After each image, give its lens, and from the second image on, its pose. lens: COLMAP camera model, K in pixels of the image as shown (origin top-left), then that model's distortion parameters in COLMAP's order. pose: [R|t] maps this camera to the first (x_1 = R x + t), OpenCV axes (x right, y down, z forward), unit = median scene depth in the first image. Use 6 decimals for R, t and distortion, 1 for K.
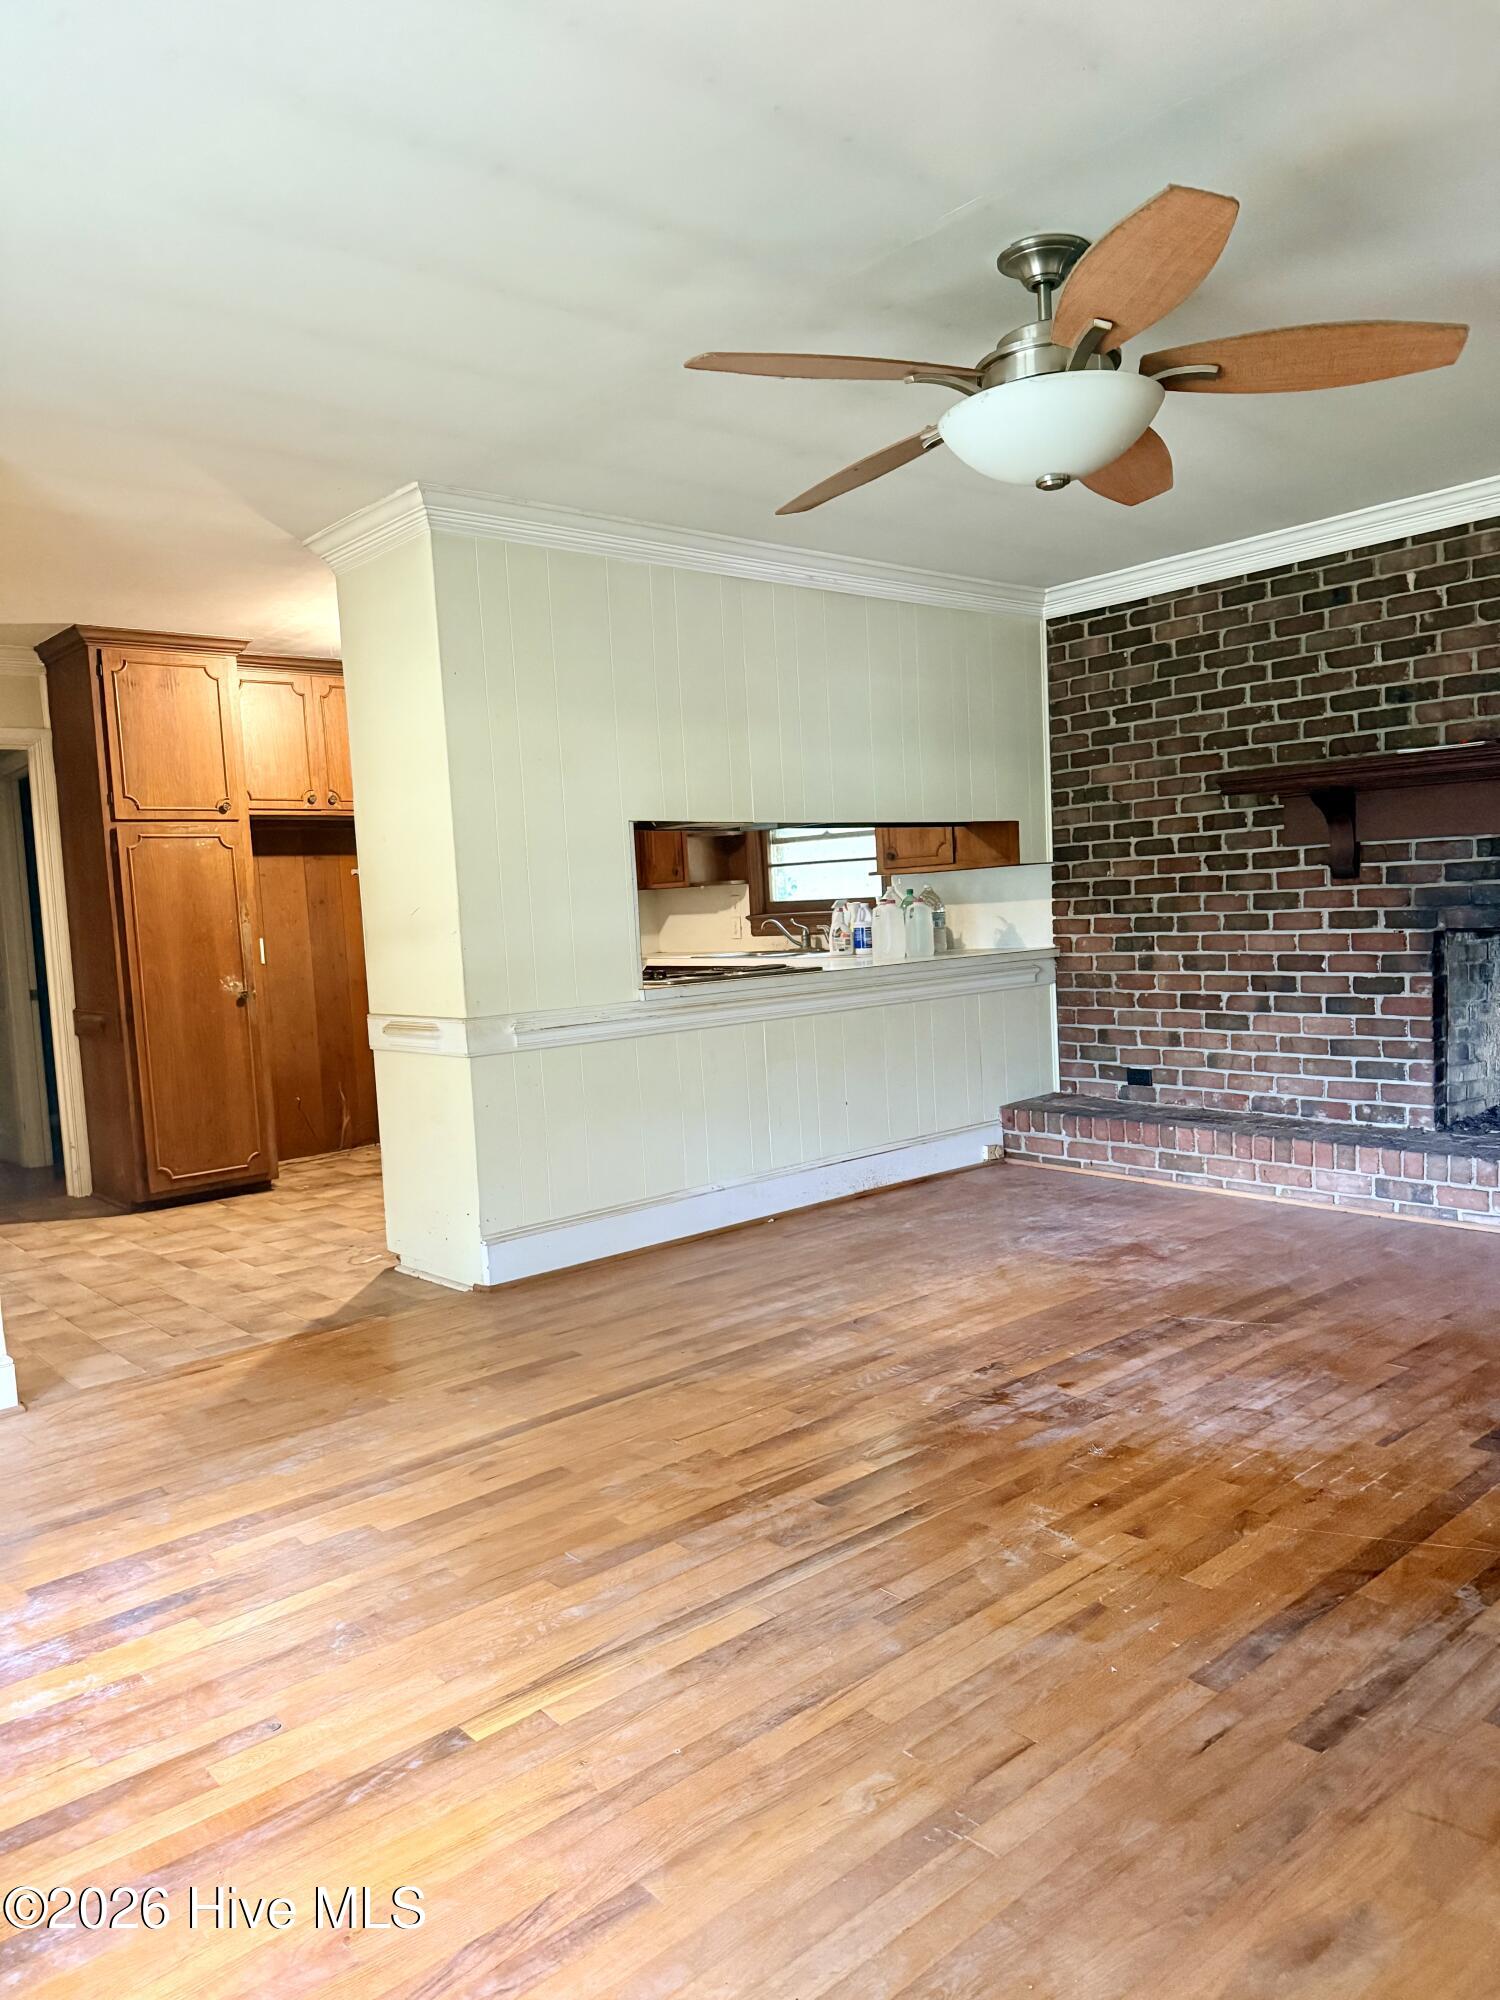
lens RADIAL K [[1414.6, 0, 739.1], [0, 1414.6, 997.7], [0, 0, 1]] dist [0.039440, -0.007655]
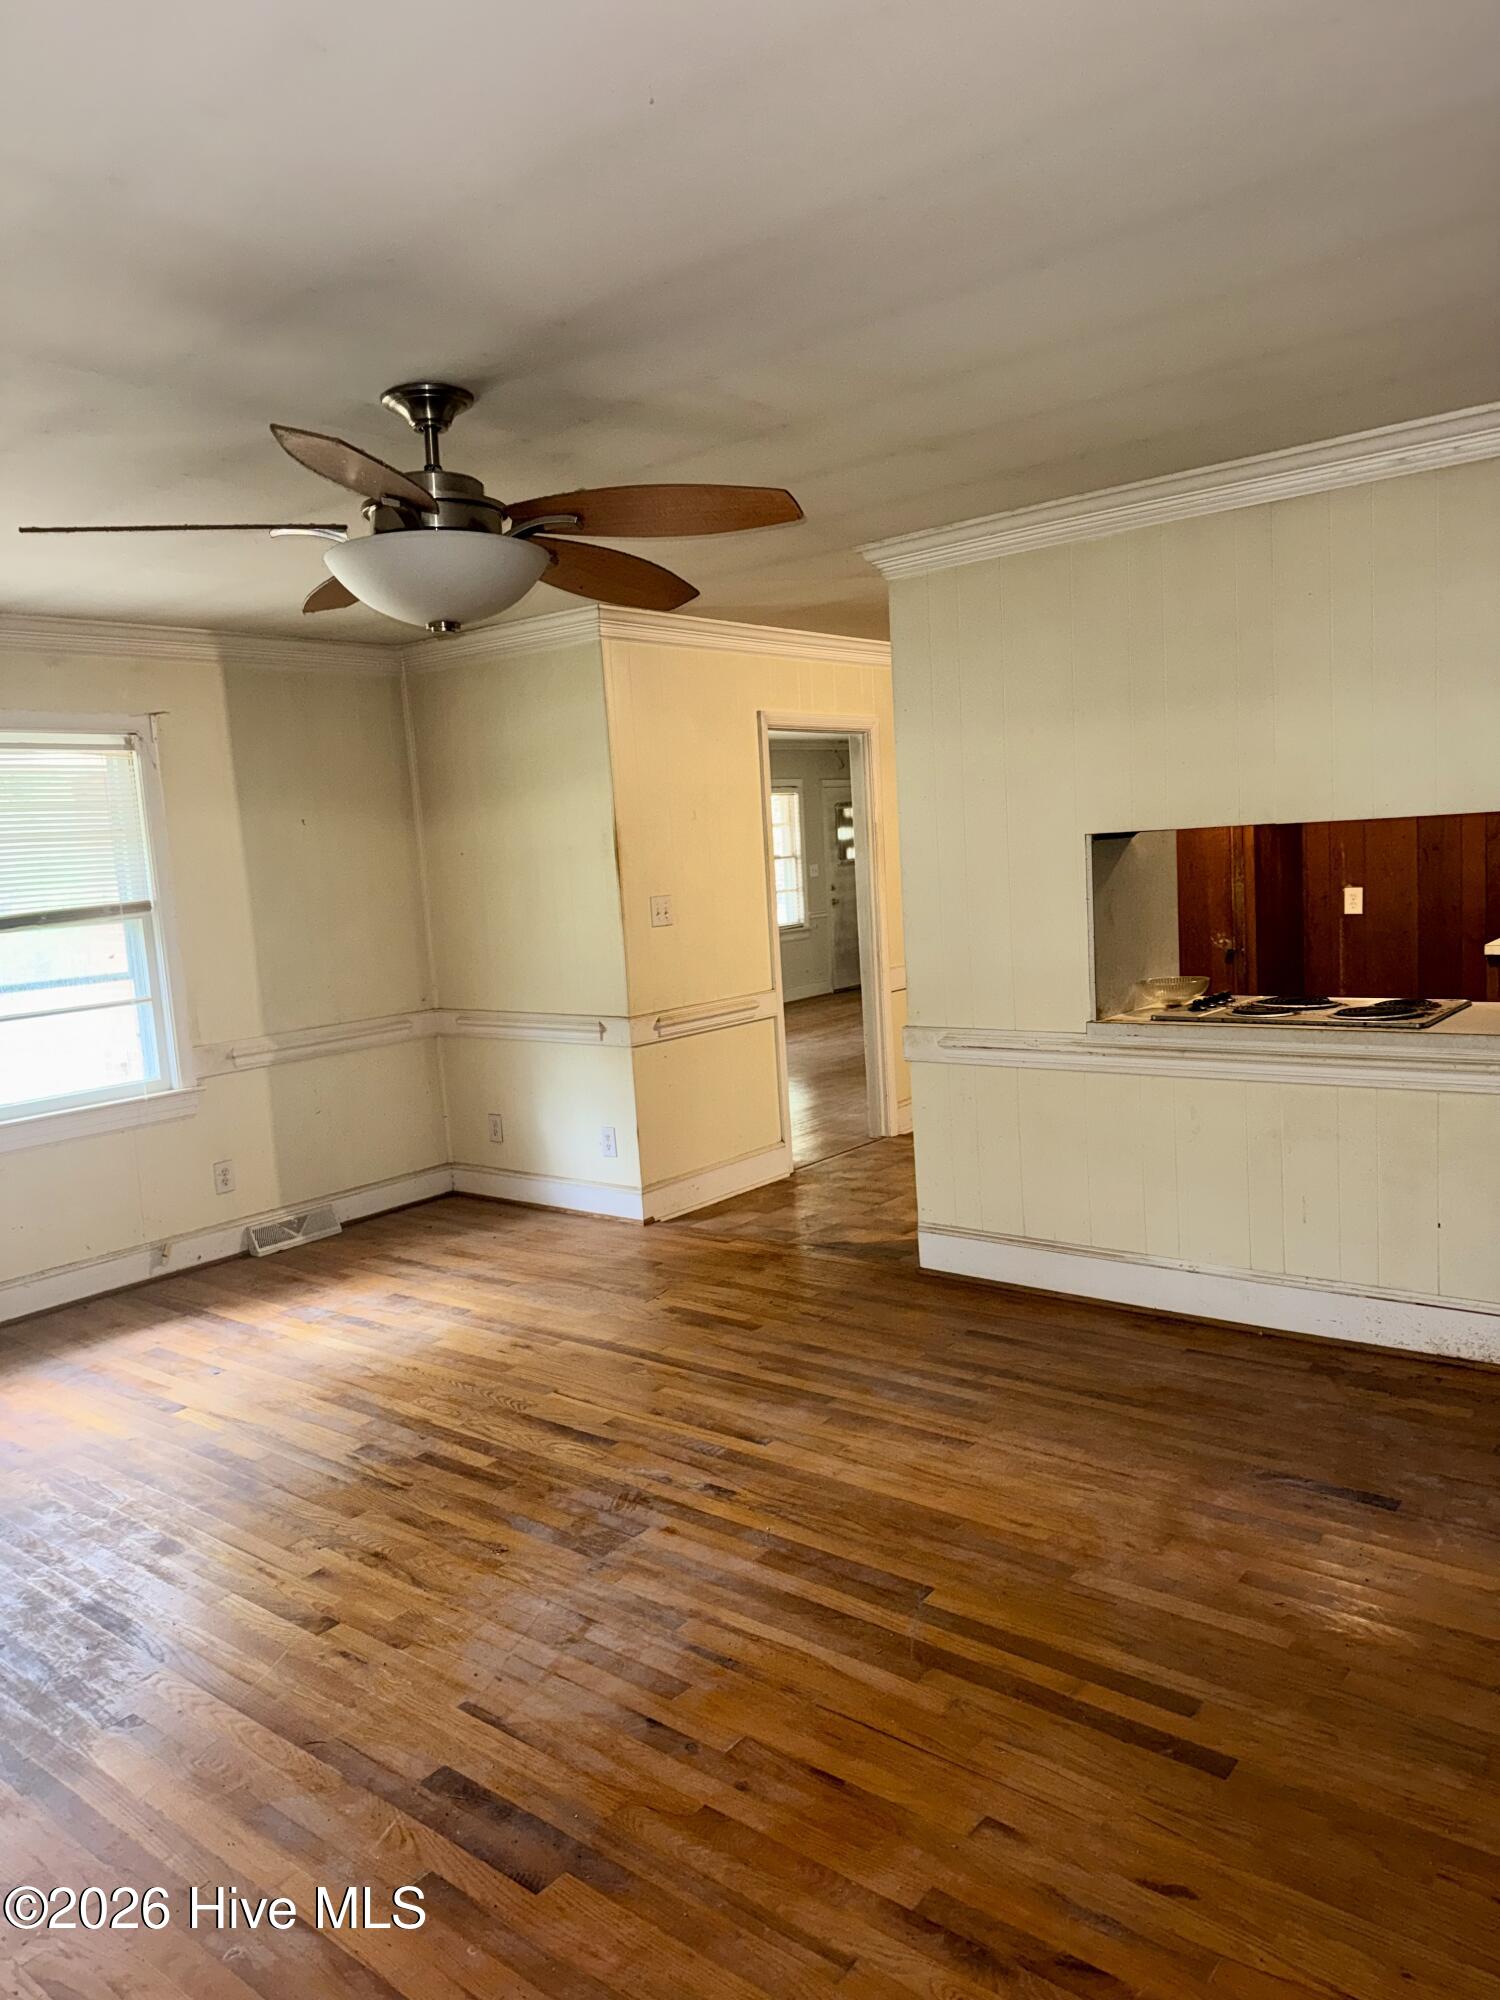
lens RADIAL K [[1414.6, 0, 740.1], [0, 1414.6, 1004.1], [0, 0, 1]] dist [0.039440, -0.007655]
pose [[0.184070, 0.156024, -0.970451, 0.989641], [-0.018744, 0.987699, 0.155242, -0.197591], [0.982734, -0.010385, 0.184730, 0.788211]]
